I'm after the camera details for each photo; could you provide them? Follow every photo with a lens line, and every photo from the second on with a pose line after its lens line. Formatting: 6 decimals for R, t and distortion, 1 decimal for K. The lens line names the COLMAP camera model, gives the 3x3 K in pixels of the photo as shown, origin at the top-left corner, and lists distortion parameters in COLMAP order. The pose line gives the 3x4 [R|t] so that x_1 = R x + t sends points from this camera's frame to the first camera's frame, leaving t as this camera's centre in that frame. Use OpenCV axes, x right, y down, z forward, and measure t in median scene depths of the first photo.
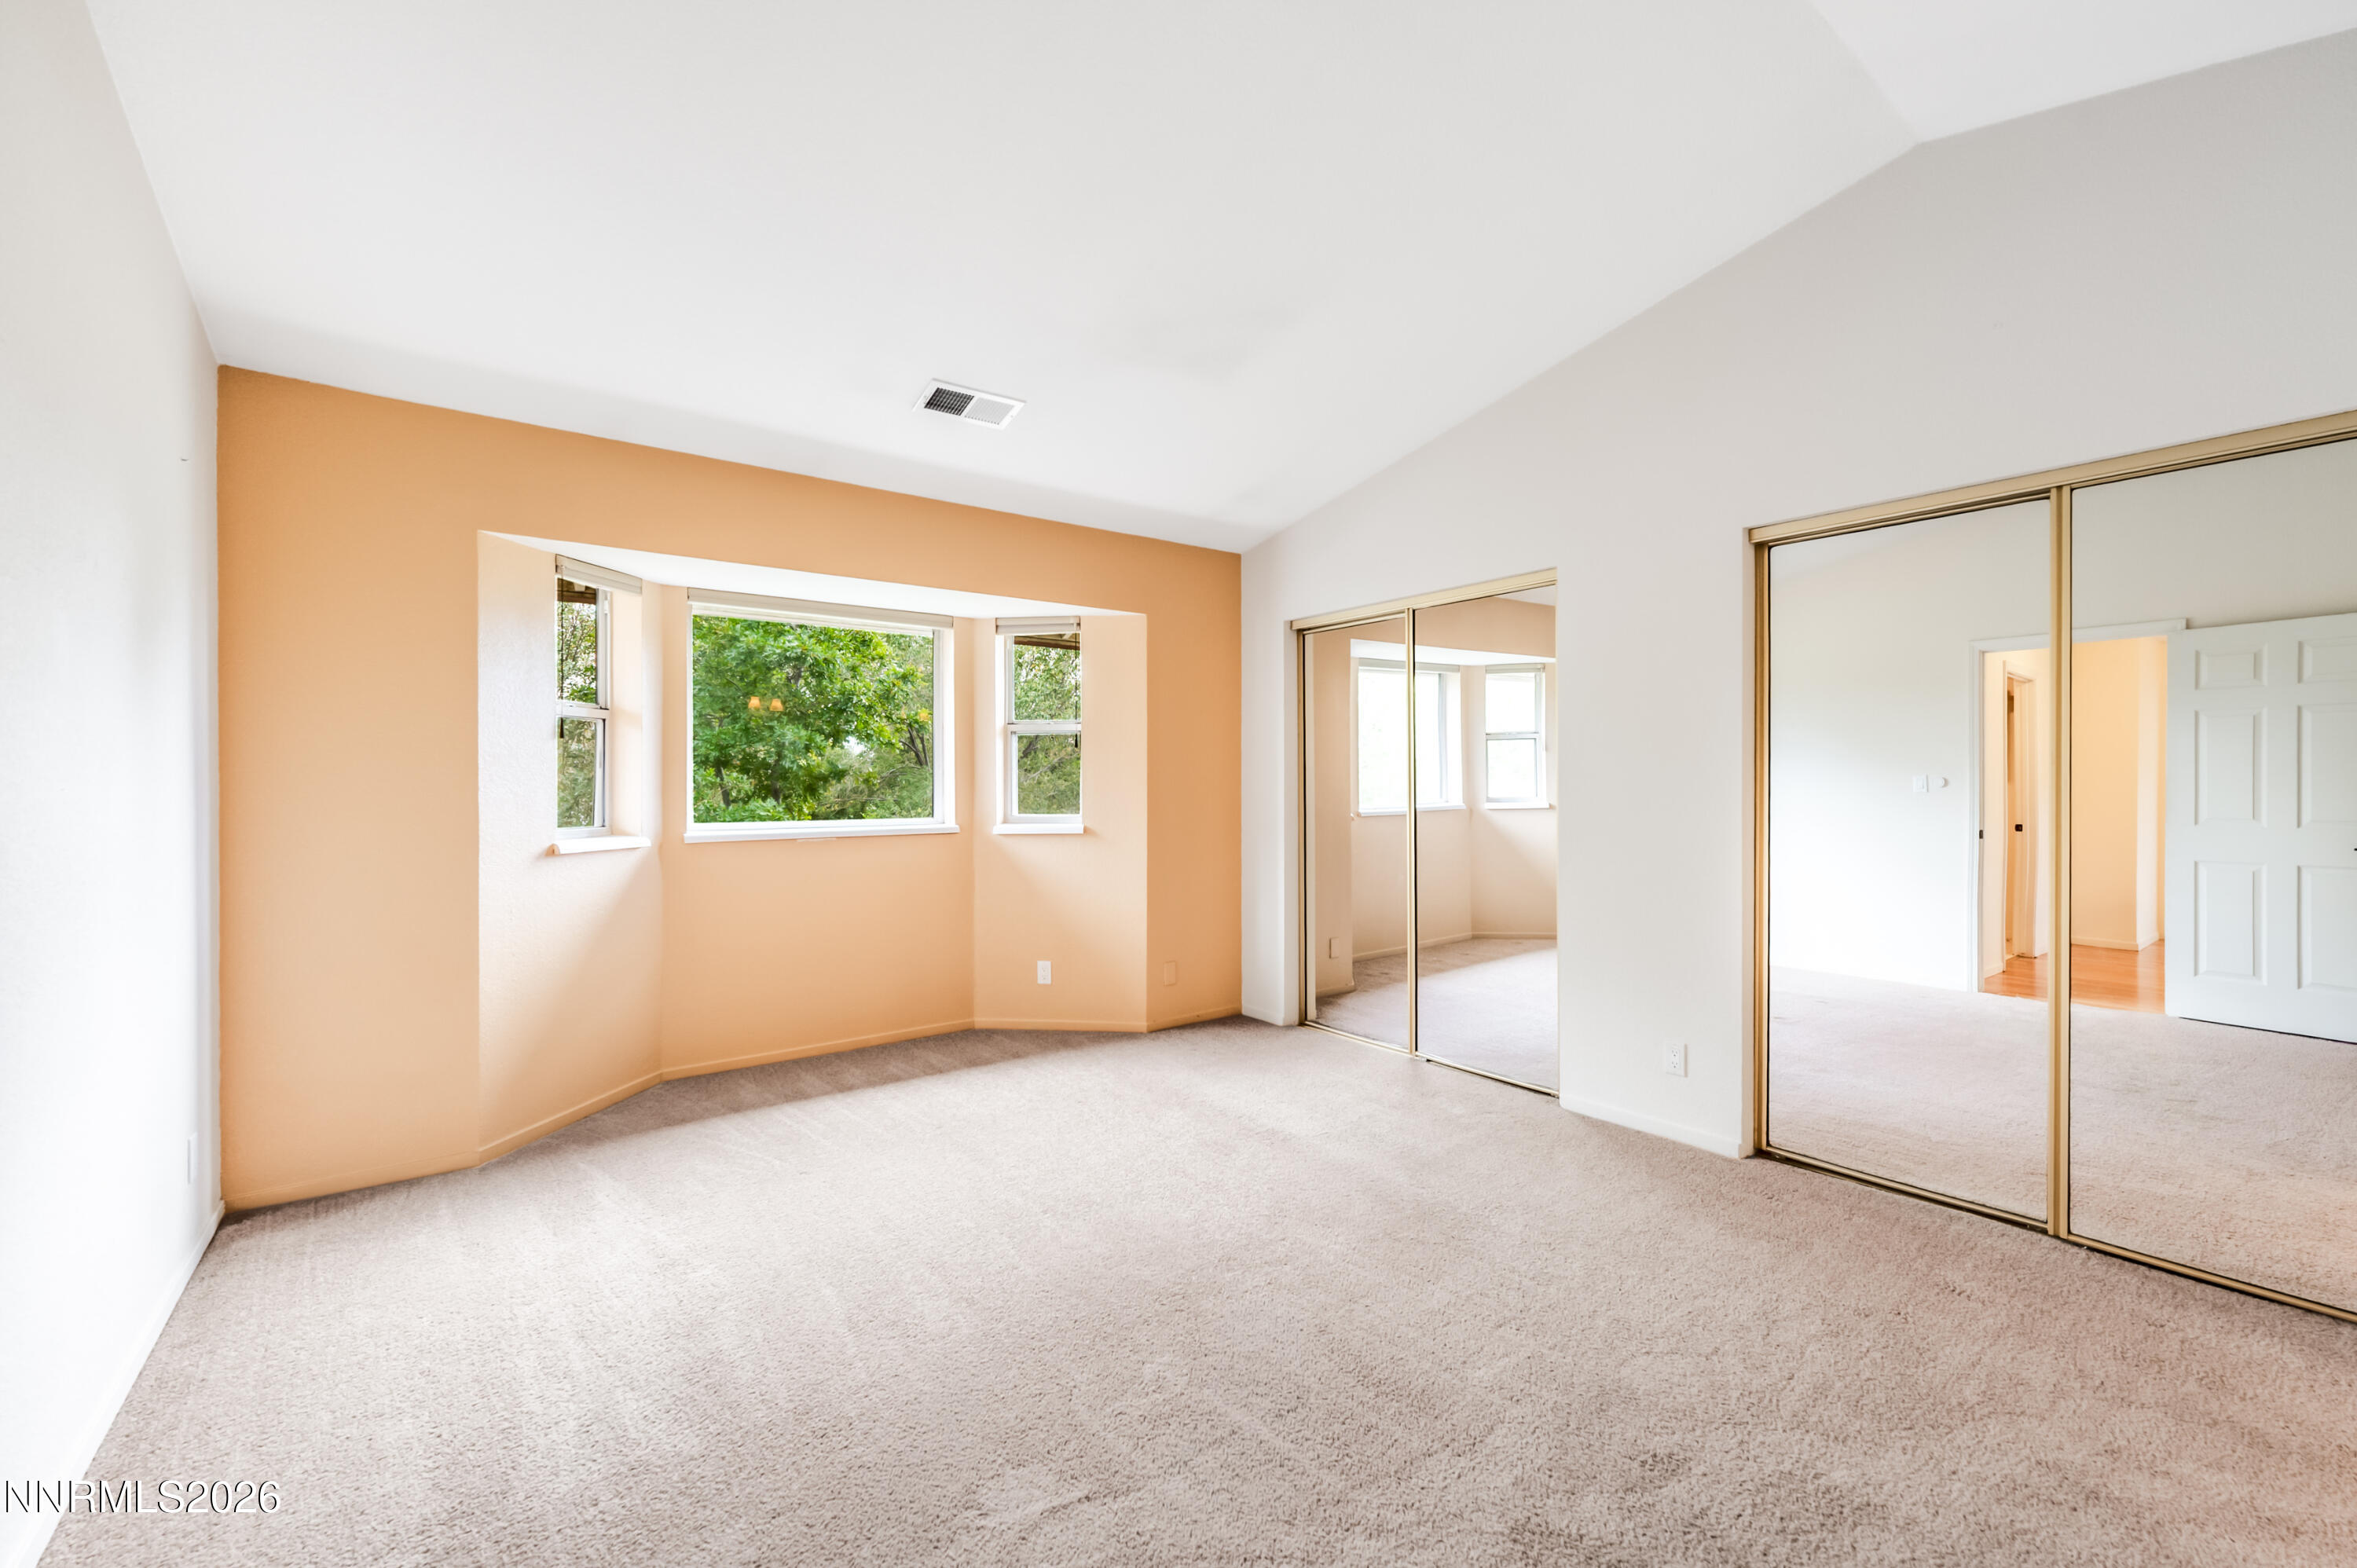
lens RADIAL K [[946.5, 0, 1178.5], [0, 946.5, 784.0], [0, 0, 1]] dist [-0.001438, 0.000273]
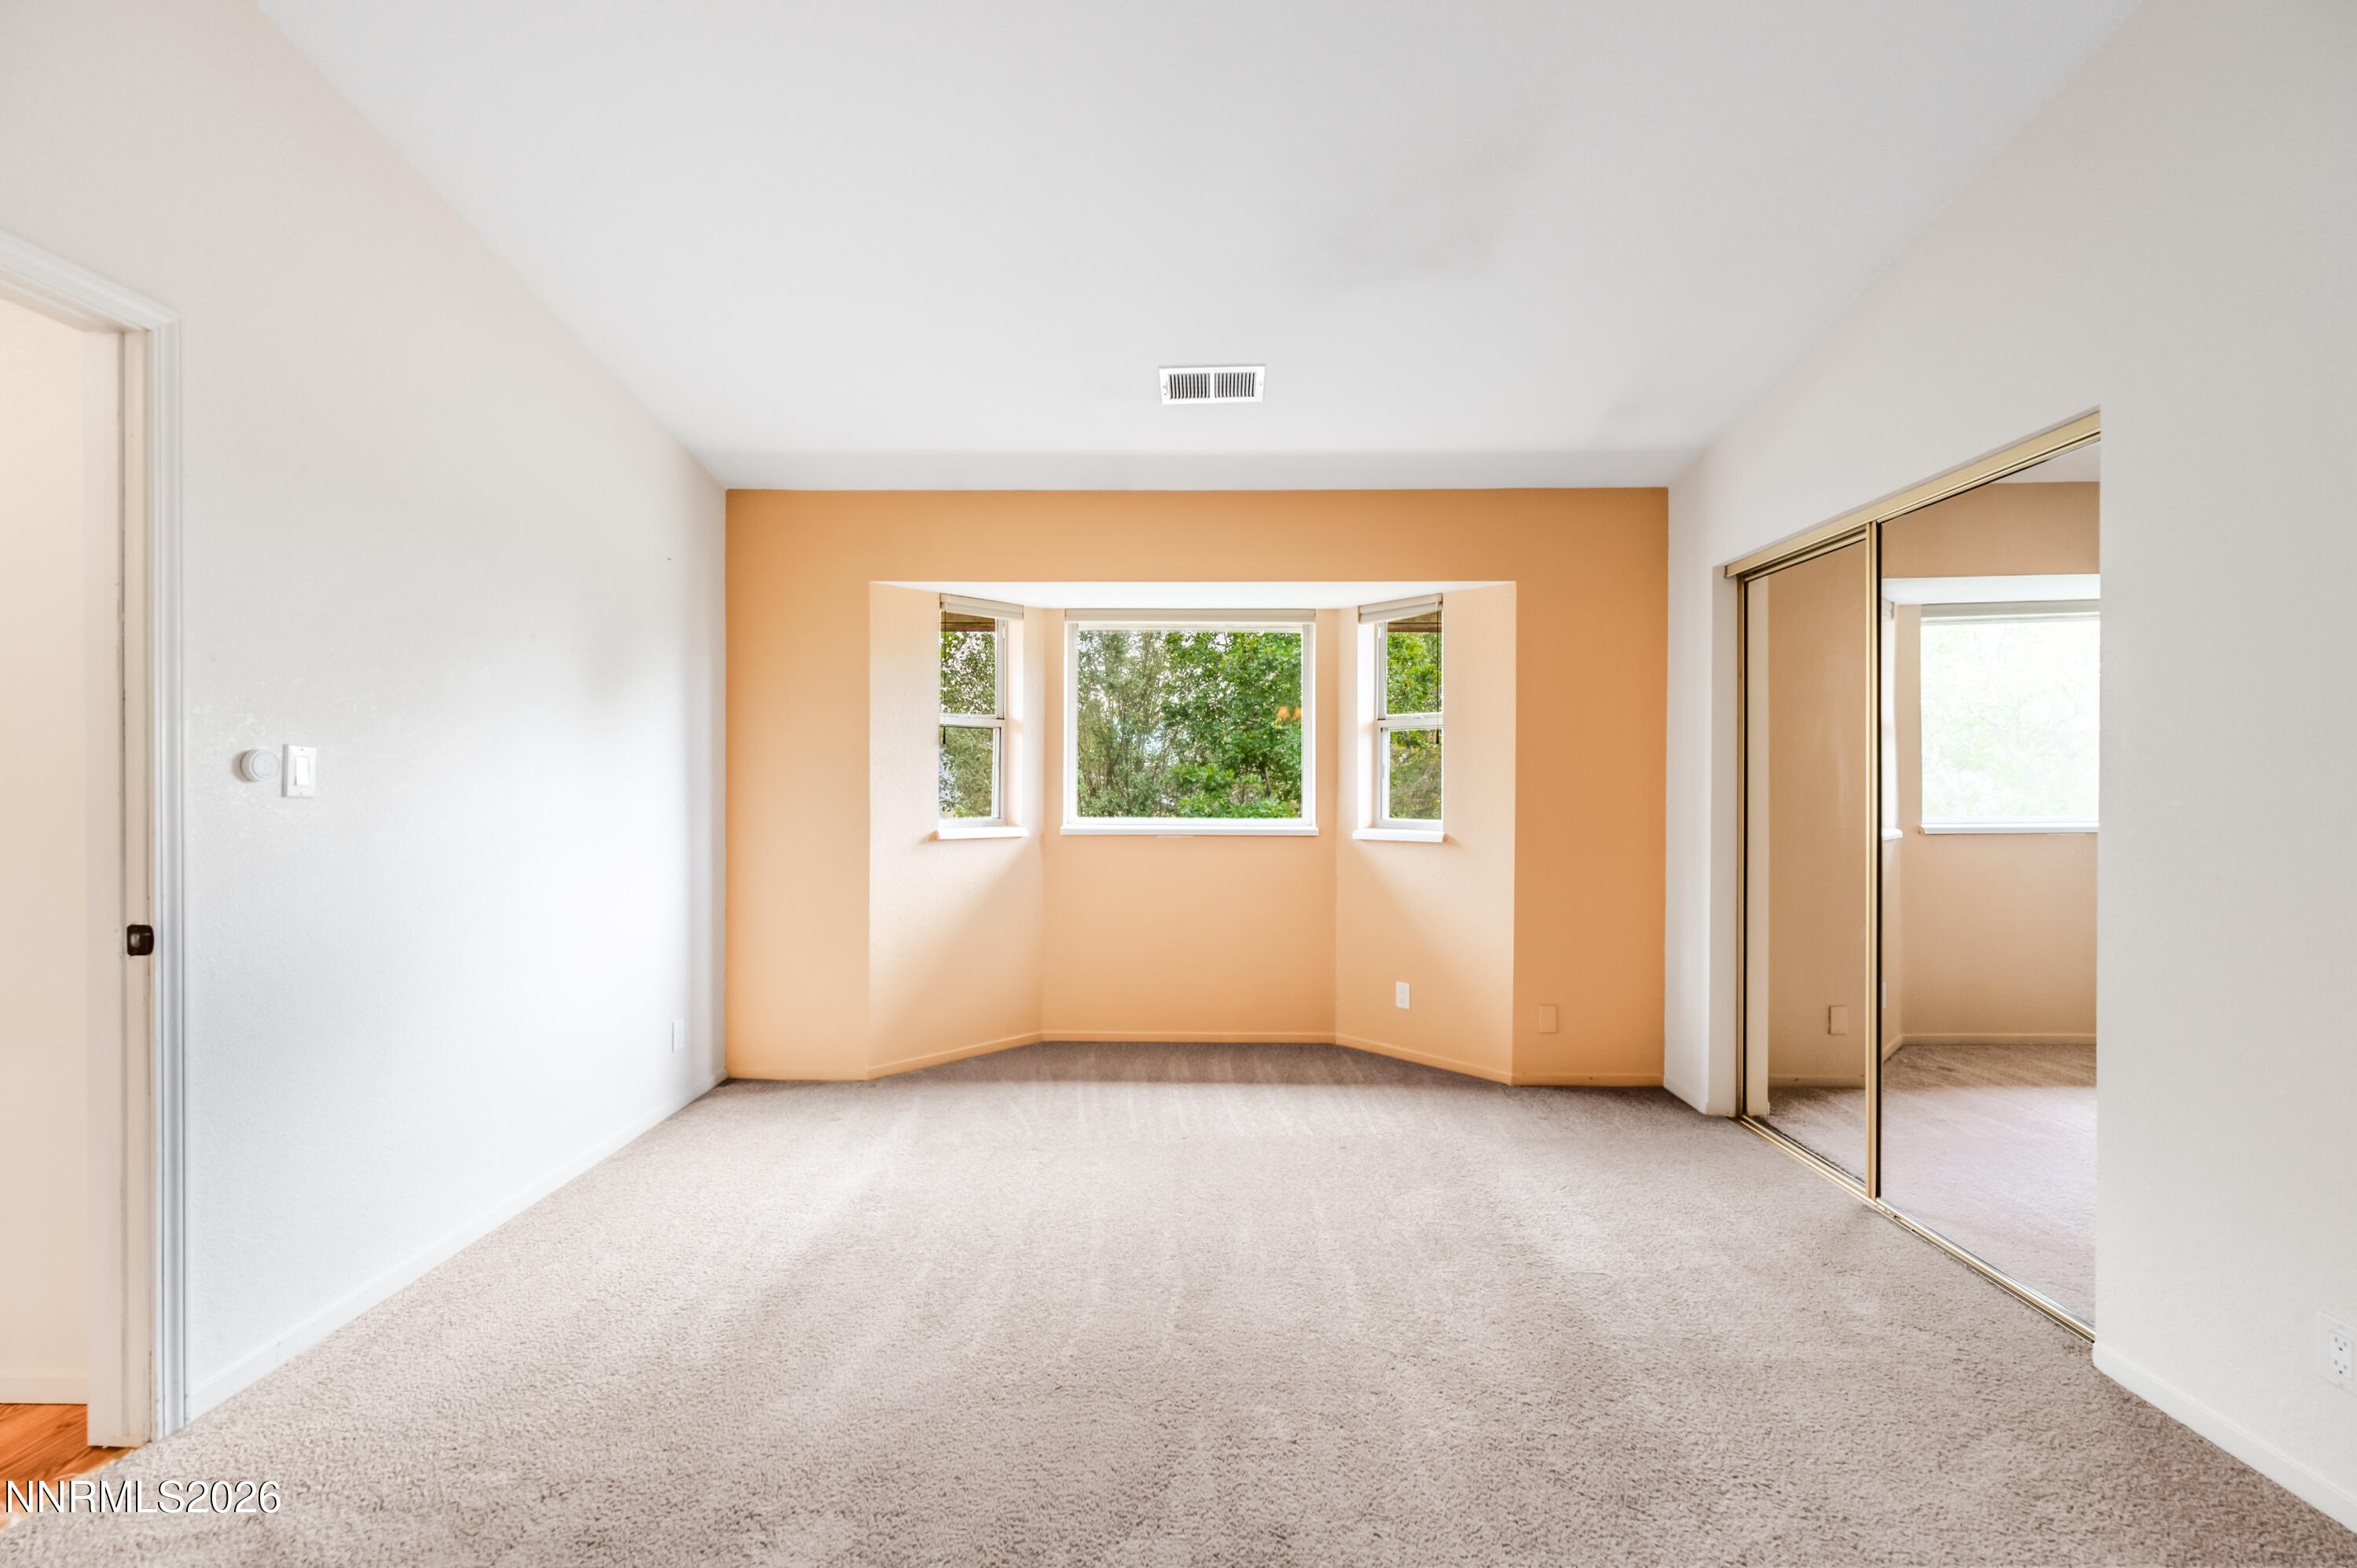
lens RADIAL K [[938.1, 0, 1184.7], [0, 938.1, 786.7], [0, 0, 1]] dist [-0.000860, -0.000218]
pose [[0.789333, 0.009299, -0.613895, 0.279864], [-0.007721, 0.999957, 0.005219, -0.002021], [0.613917, 0.000621, 0.789371, 0.200769]]
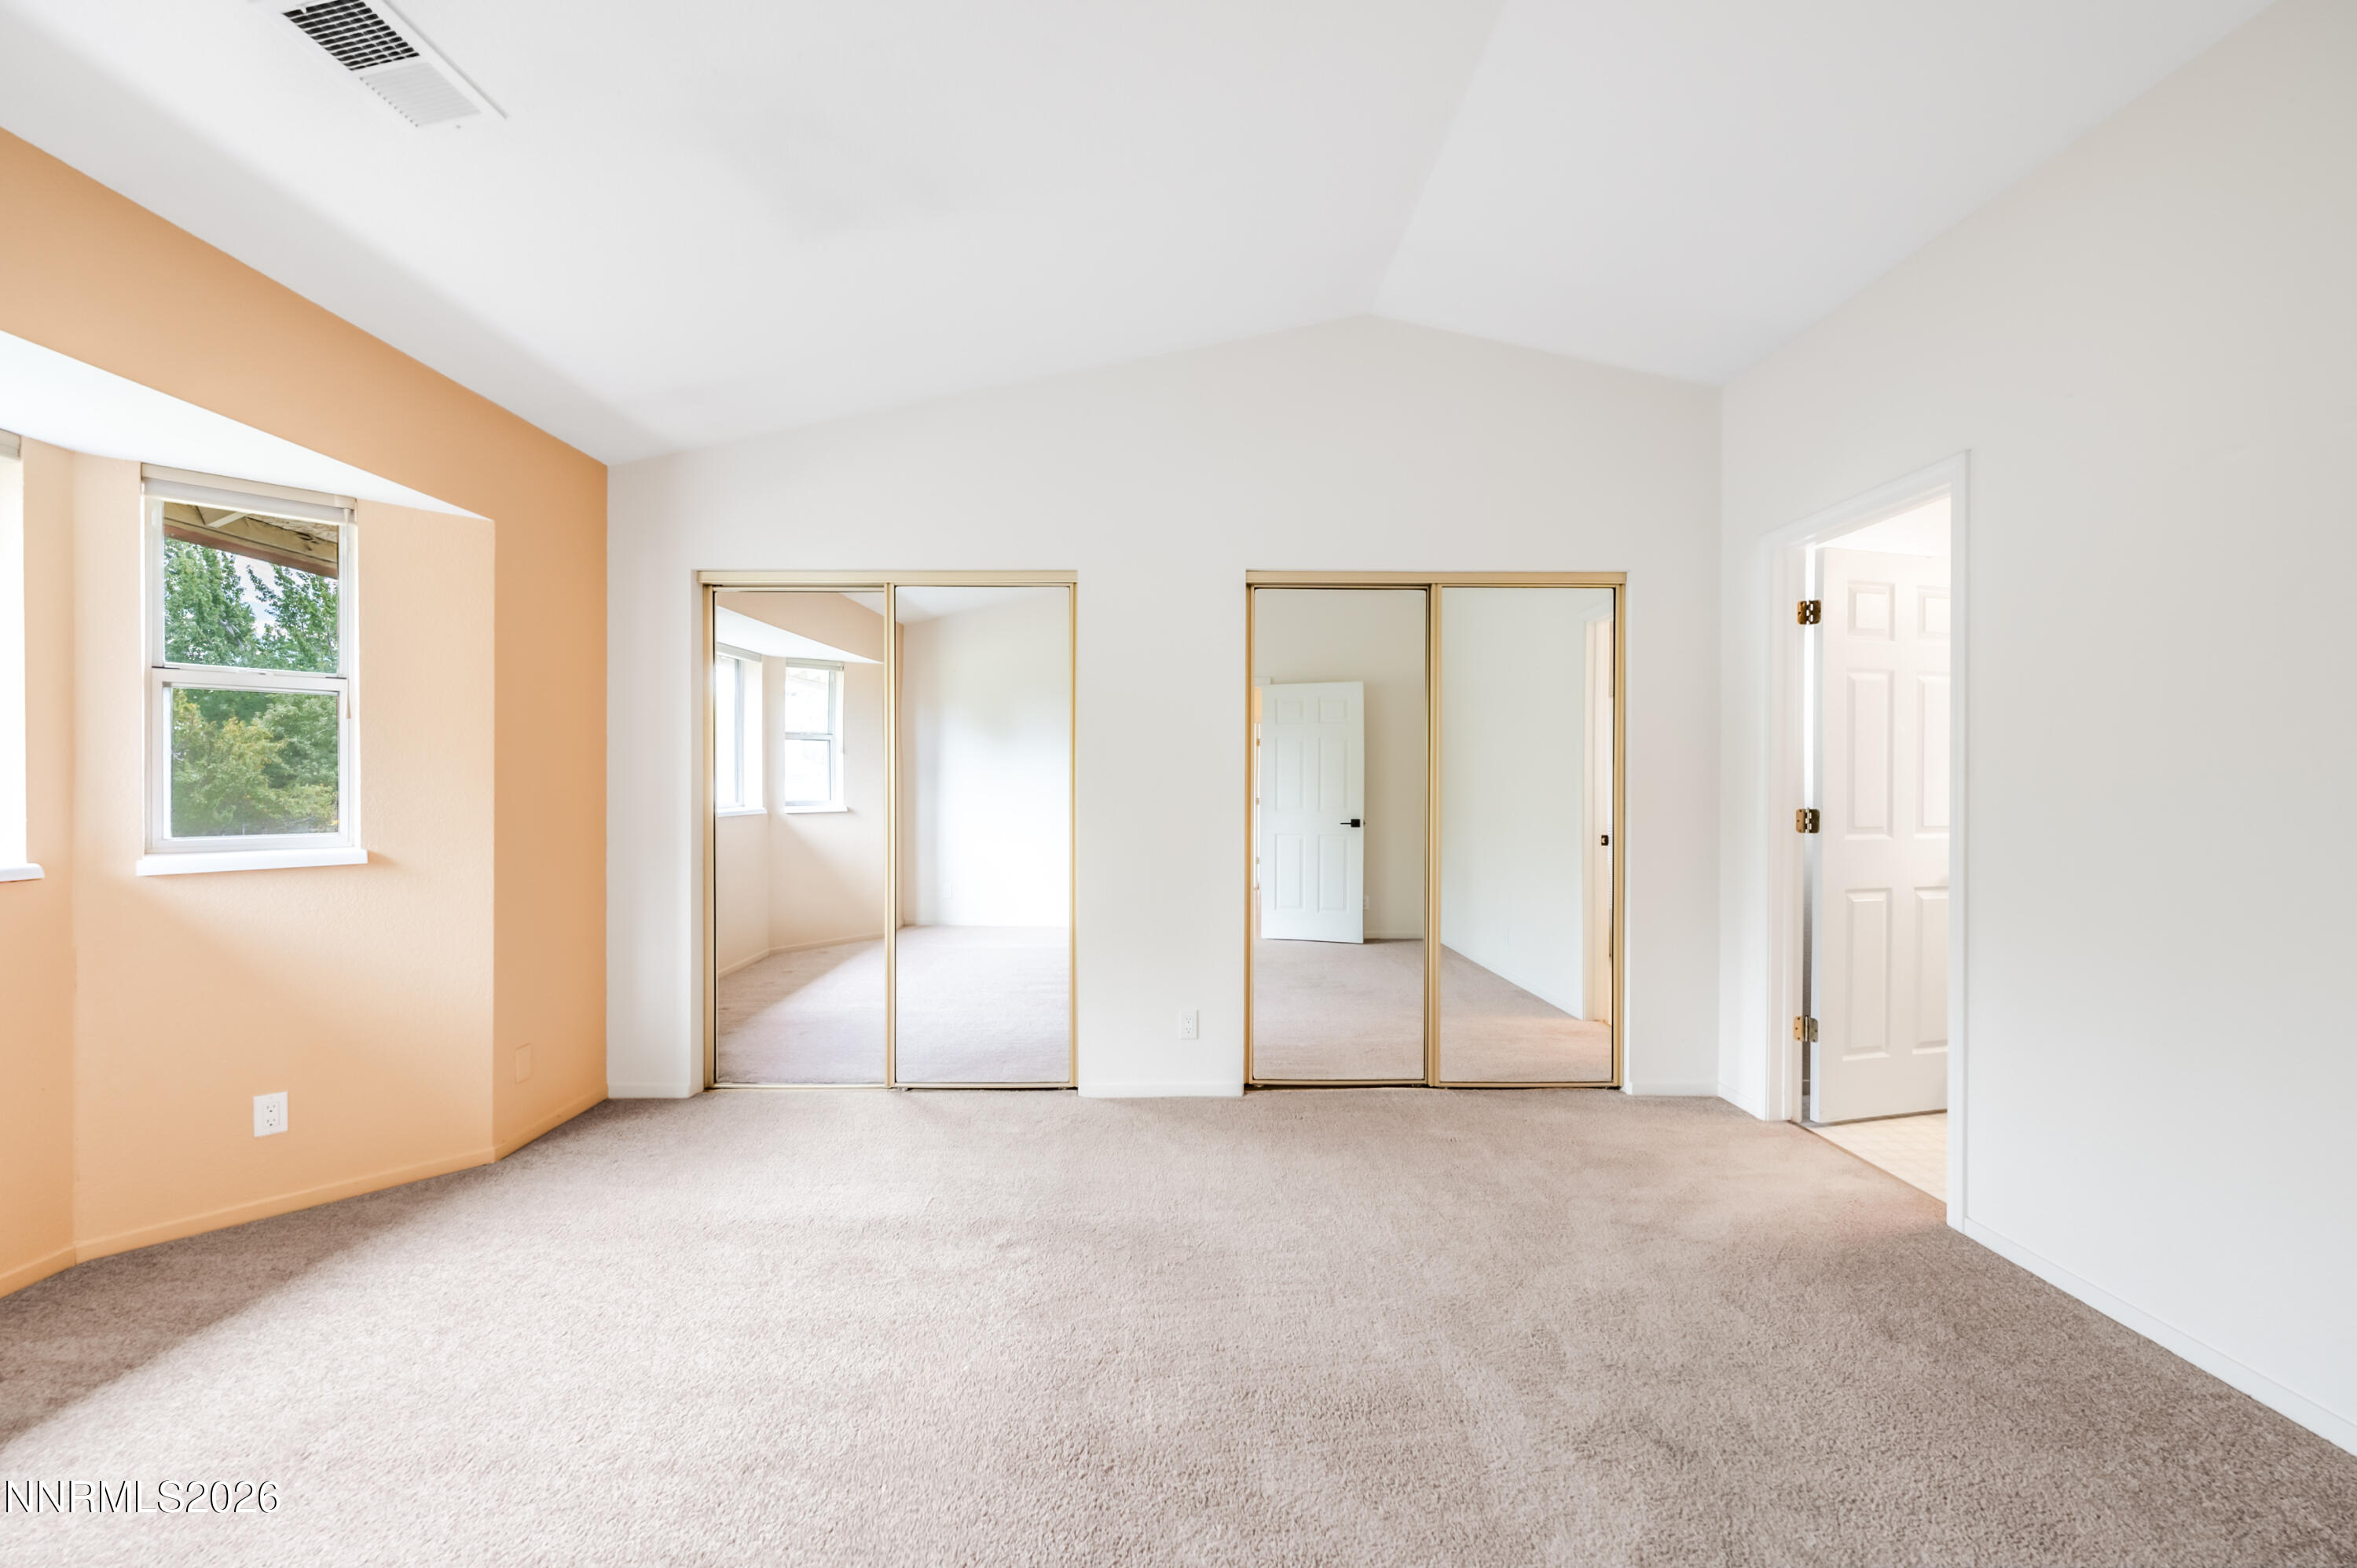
lens RADIAL K [[929.7, 0, 1170.6], [0, 929.7, 794.9], [0, 0, 1]] dist [-0.000461, 0.000151]
pose [[0.602980, -0.004359, 0.797744, -0.304534], [0.000182, 0.999986, 0.005327, 0.006631], [-0.797756, -0.003067, 0.602972, 0.279283]]
